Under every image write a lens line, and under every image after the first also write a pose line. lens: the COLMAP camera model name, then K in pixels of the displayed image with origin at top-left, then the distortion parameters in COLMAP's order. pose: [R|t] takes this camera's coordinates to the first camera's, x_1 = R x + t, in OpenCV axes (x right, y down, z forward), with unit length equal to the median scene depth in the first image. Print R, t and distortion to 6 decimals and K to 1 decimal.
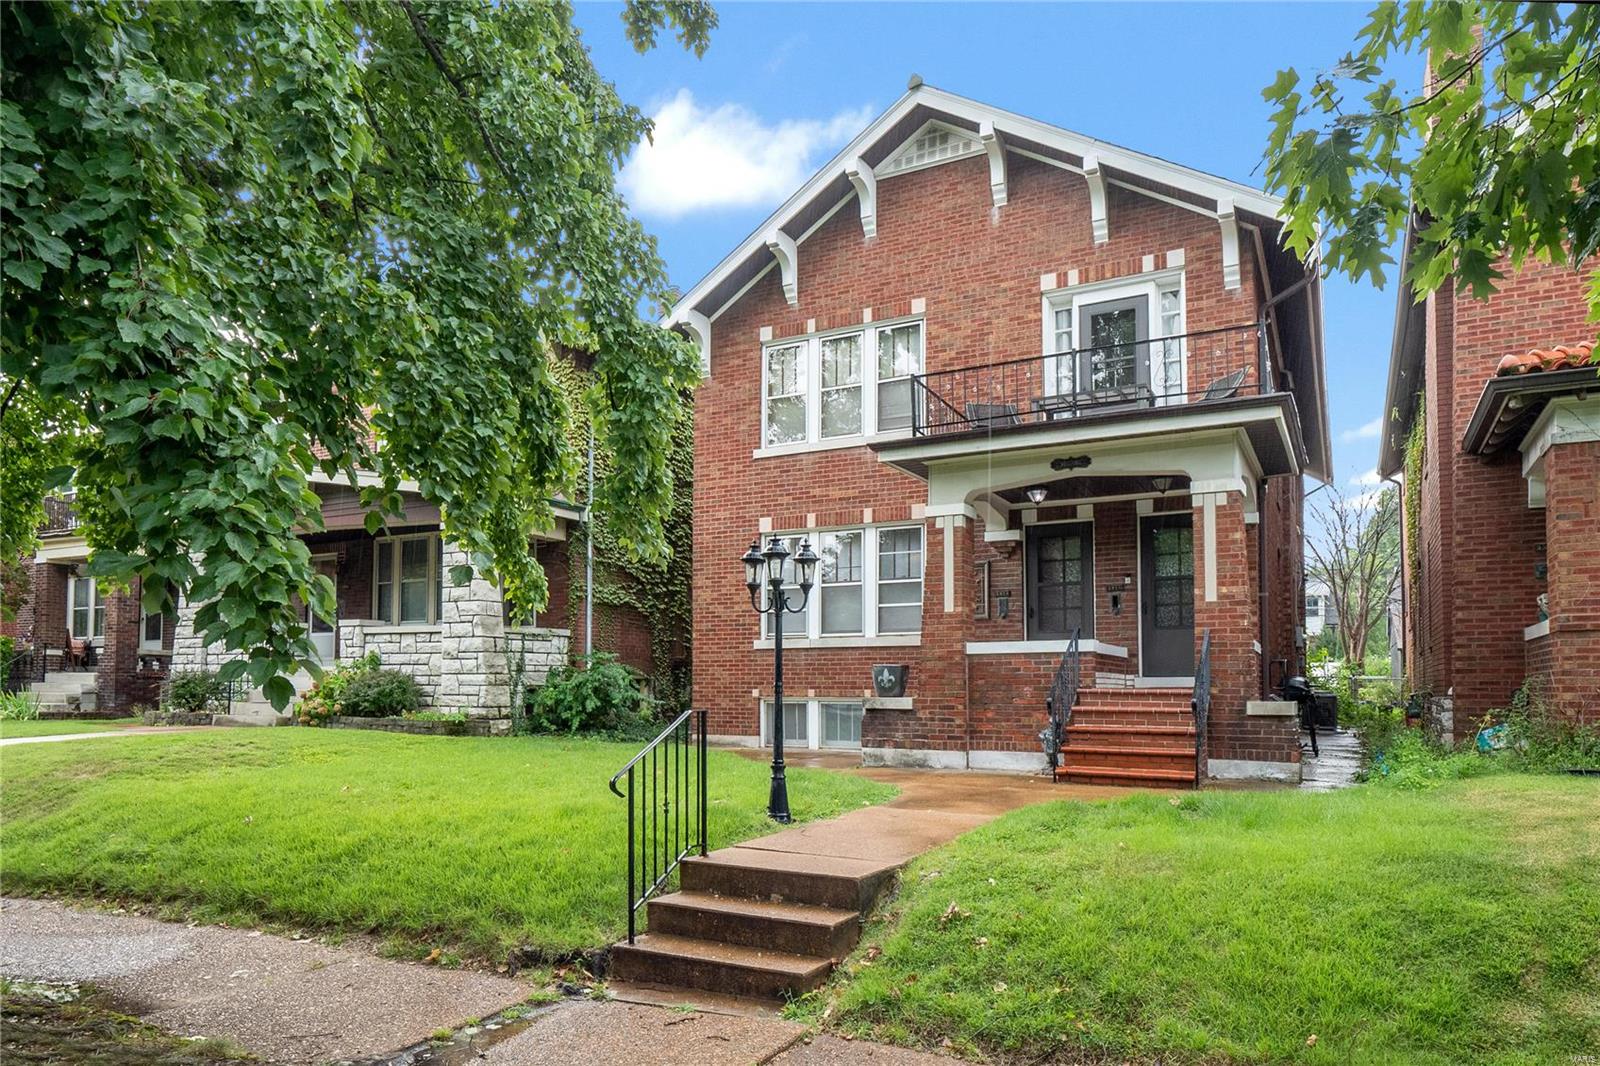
lens RADIAL K [[1039.0, 0, 801.5], [0, 1039.0, 437.6], [0, 0, 1]] dist [-0.004550, 0.000508]
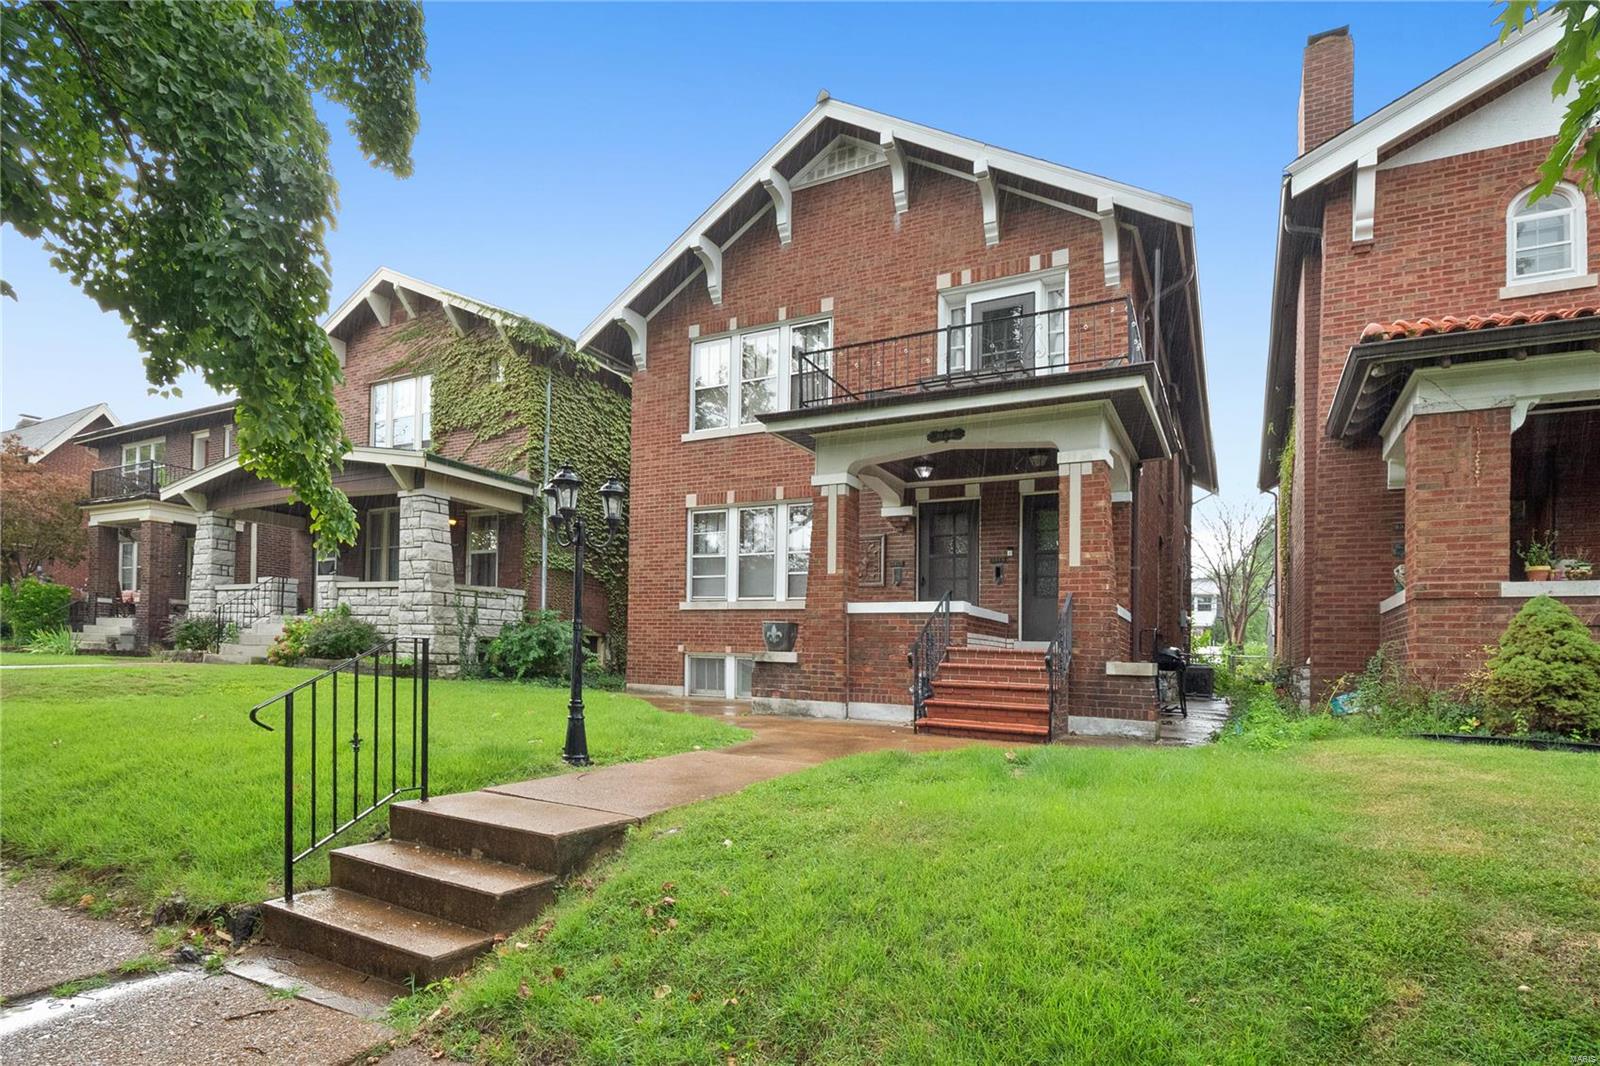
lens RADIAL K [[772.4, 0, 793.9], [0, 772.4, 492.0], [0, 0, 1]] dist [-0.004731, -0.008862]
pose [[0.998911, 0.014764, -0.044268, 0.128649], [-0.013850, 0.999686, 0.020877, 0.062614], [0.044562, -0.020241, 0.998802, 0.187346]]
